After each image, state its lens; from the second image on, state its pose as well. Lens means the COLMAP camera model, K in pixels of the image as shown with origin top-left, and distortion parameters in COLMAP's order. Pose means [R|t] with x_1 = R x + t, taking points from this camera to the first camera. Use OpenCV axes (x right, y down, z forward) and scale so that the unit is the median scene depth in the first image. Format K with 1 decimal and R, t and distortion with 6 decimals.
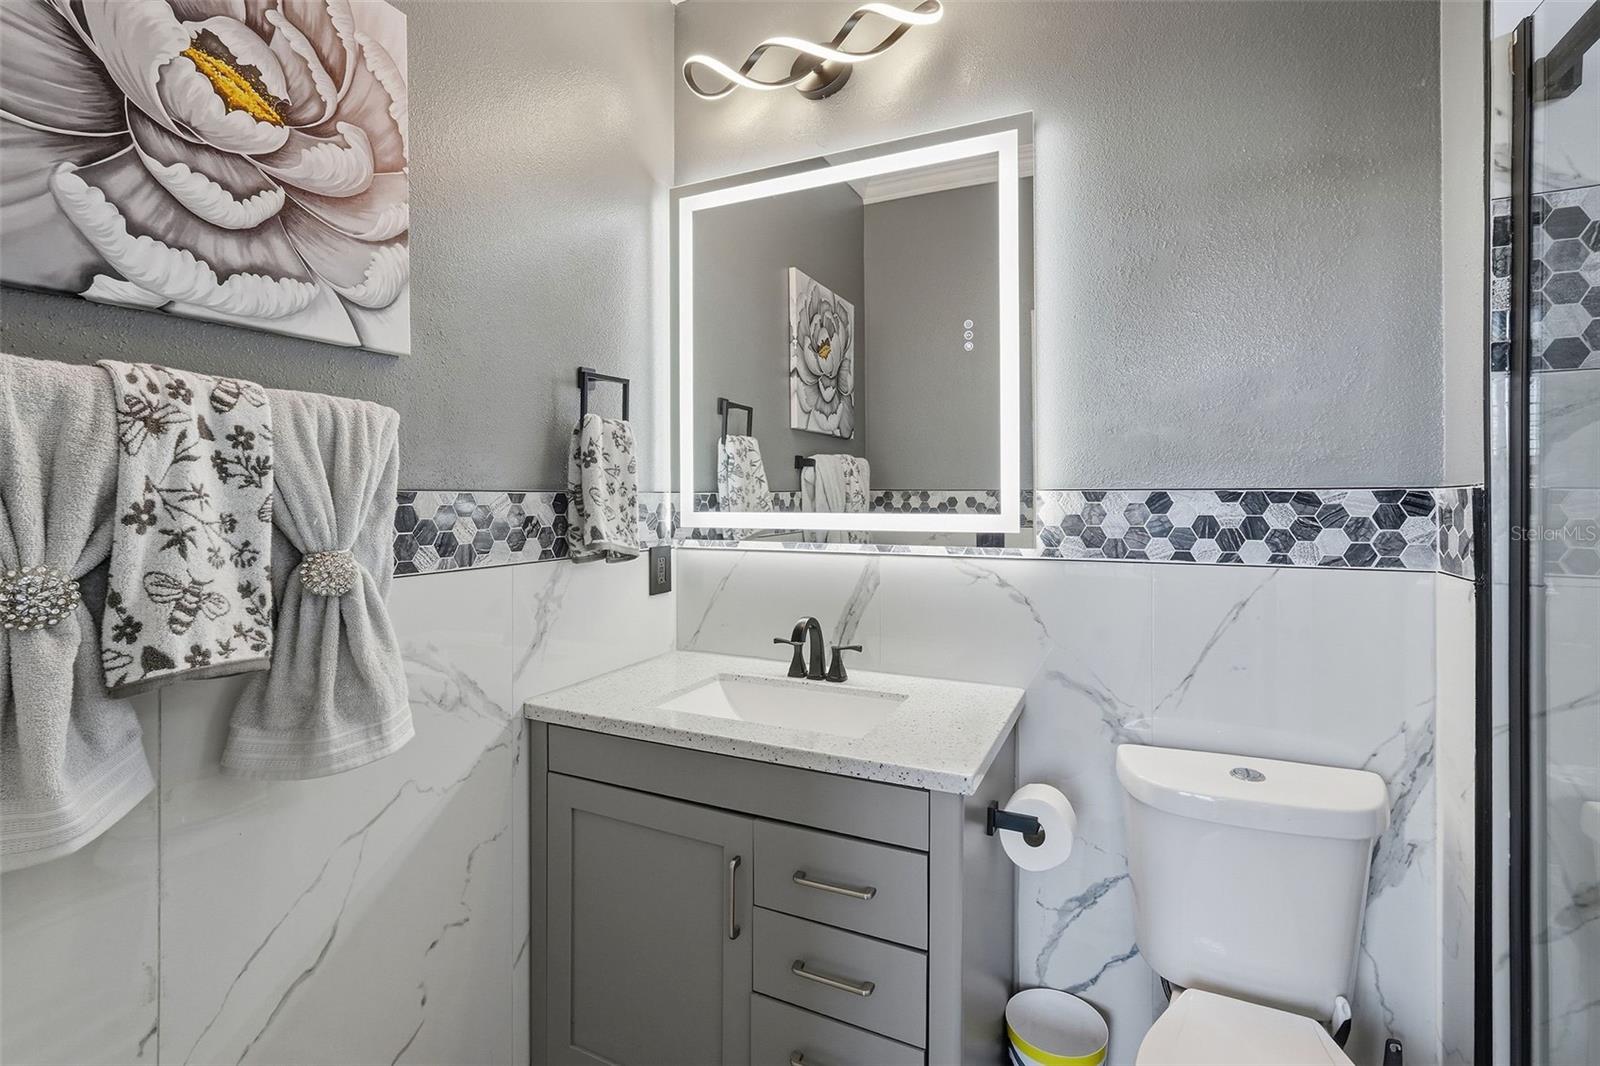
lens RADIAL K [[725.8, 0, 800.6], [0, 725.8, 493.5], [0, 0, 1]] dist [-0.010390, 0.000193]
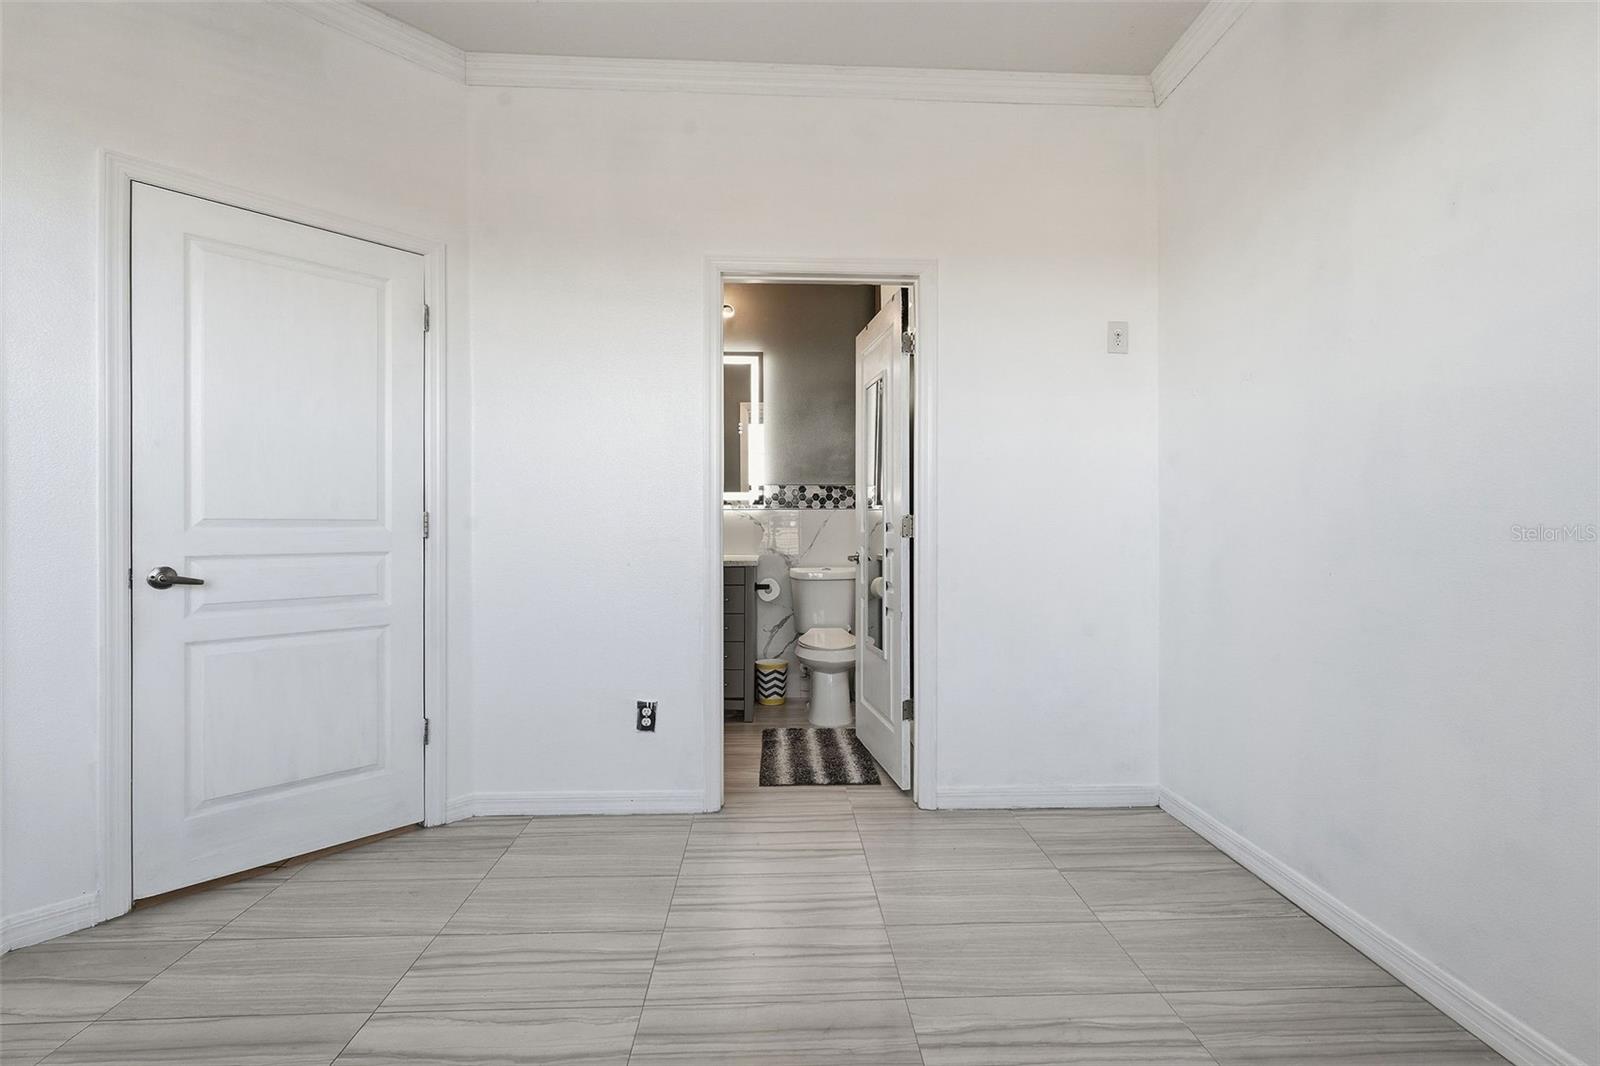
lens RADIAL K [[725.8, 0, 803.3], [0, 725.8, 532.1], [0, 0, 1]] dist [-0.010390, 0.000193]
pose [[0.886567, 0.000388, 0.462601, -0.931526], [-0.004459, 0.999960, 0.007707, 0.173204], [-0.462579, -0.008896, 0.886533, -1.743591]]
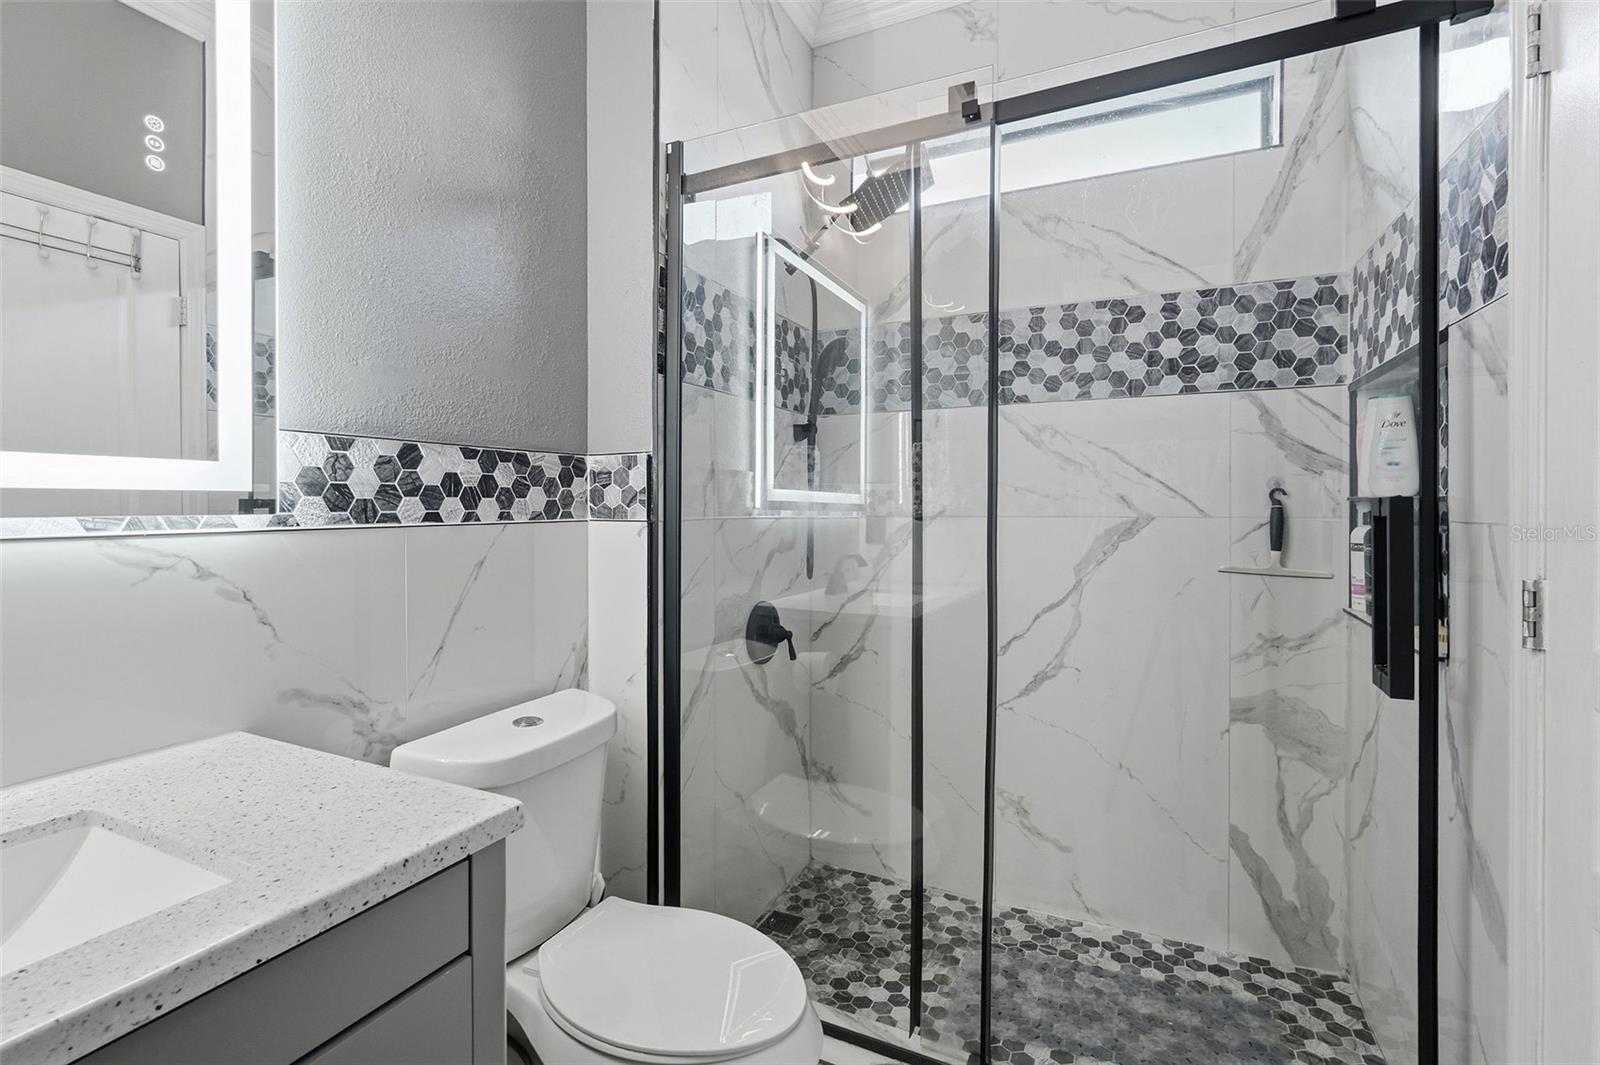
lens RADIAL K [[725.8, 0, 803.8], [0, 725.8, 511.2], [0, 0, 1]] dist [-0.010390, 0.000193]
pose [[-0.002270, -0.008789, 0.999959, -0.375063], [-0.004828, 0.999950, 0.008778, 0.070163], [-0.999986, -0.004808, -0.002312, 0.549227]]
